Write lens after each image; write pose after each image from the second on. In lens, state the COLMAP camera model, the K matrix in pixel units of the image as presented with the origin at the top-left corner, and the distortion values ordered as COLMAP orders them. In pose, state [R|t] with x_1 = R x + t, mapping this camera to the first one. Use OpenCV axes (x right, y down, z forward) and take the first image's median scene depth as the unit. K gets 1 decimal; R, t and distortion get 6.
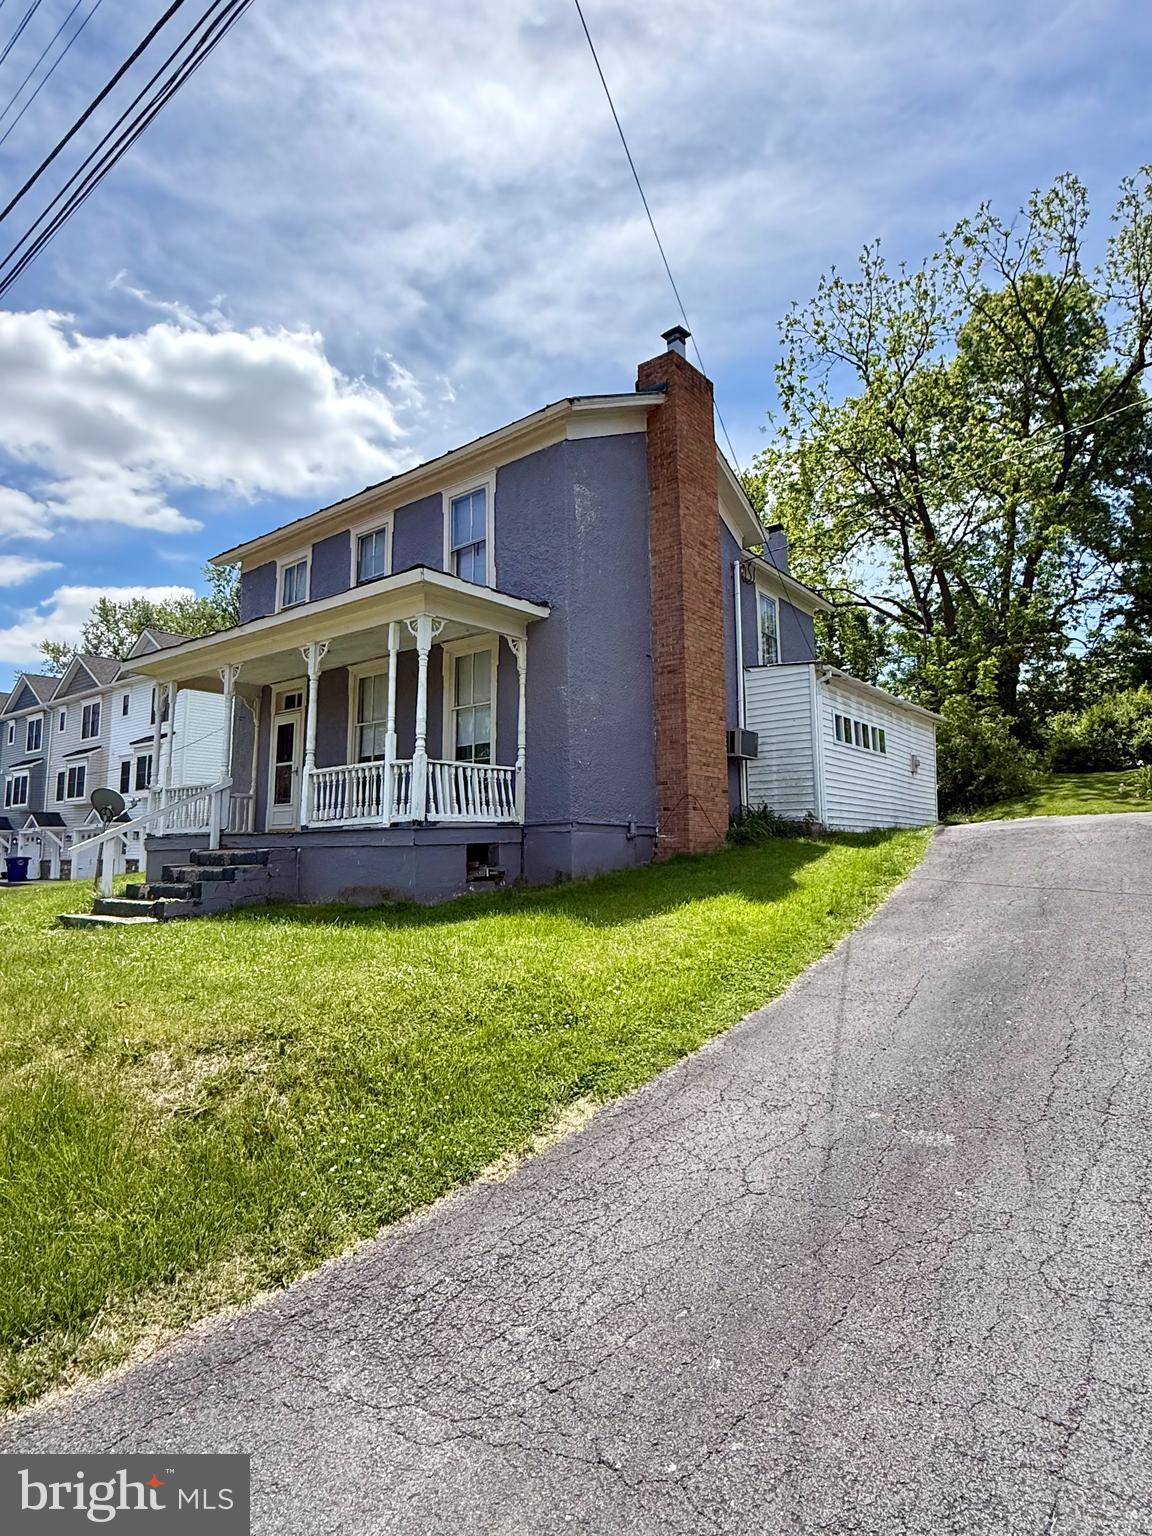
lens RADIAL K [[834.7, 0, 576.7], [0, 834.7, 762.2], [0, 0, 1]] dist [-0.016066, -0.005199]
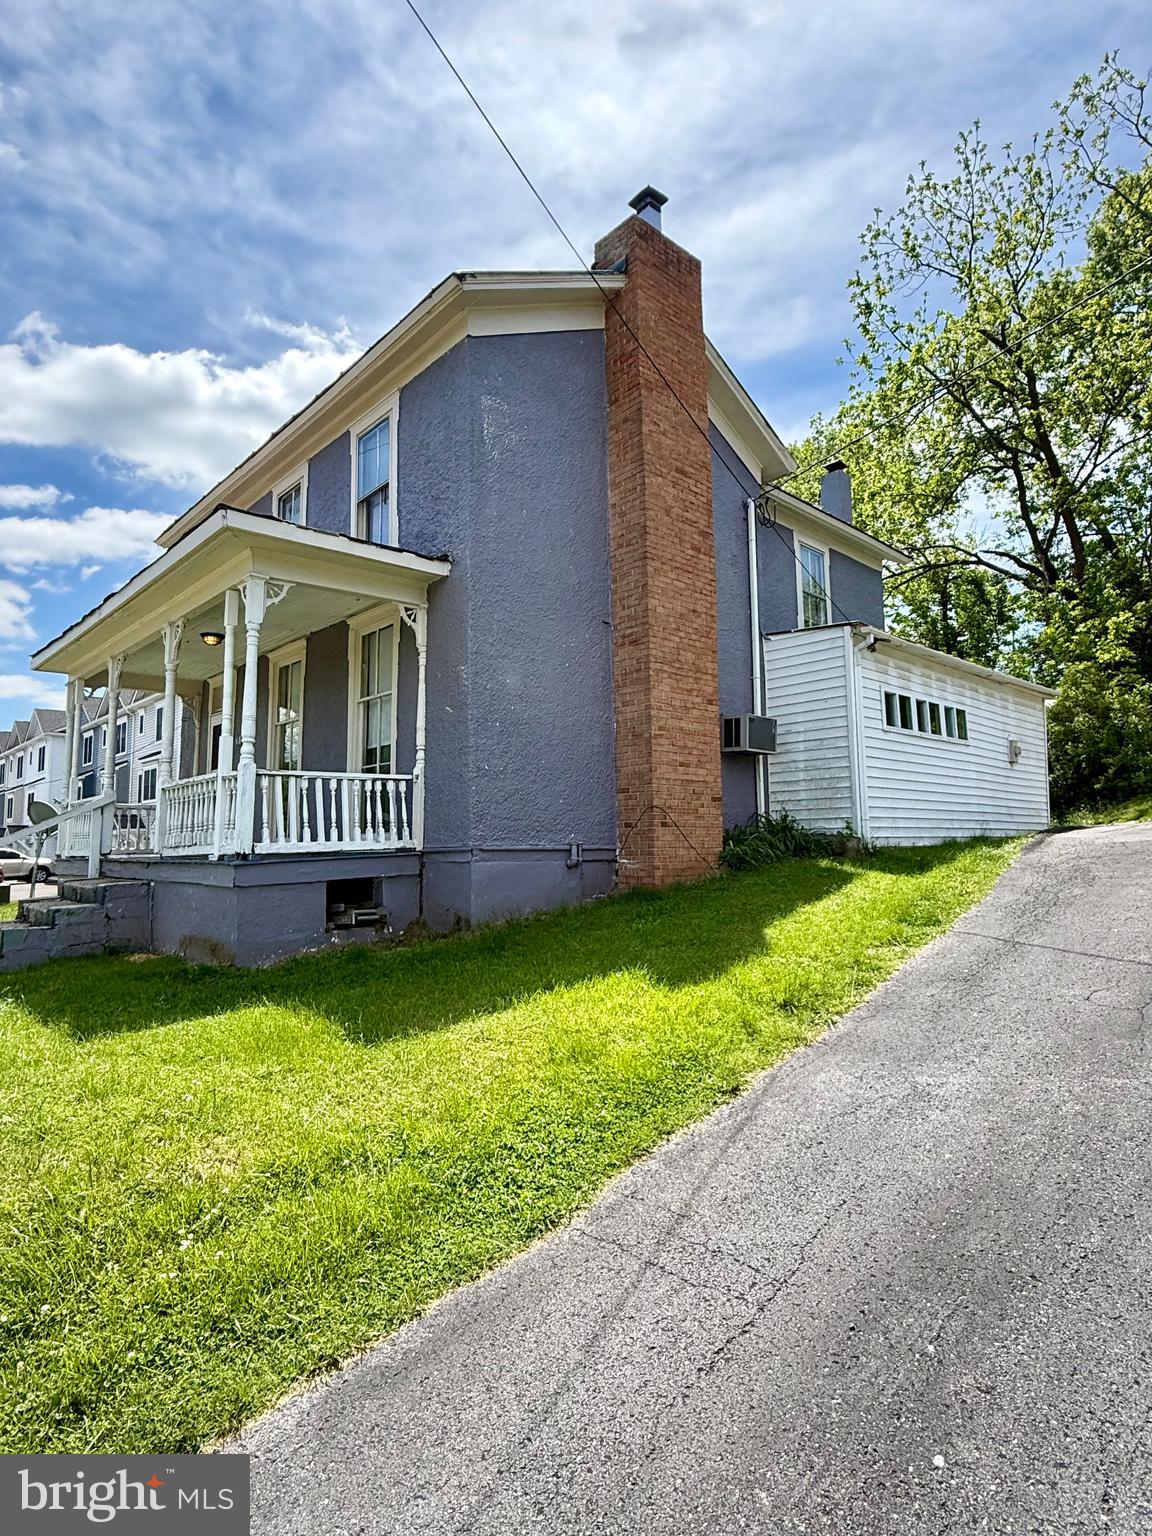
lens RADIAL K [[834.7, 0, 576.0], [0, 834.7, 767.0], [0, 0, 1]] dist [-0.016066, -0.005199]
pose [[0.988636, -0.019759, -0.149025, 0.159449], [0.022666, 0.999584, 0.017833, -0.009825], [0.148611, -0.021008, 0.988673, 0.229157]]
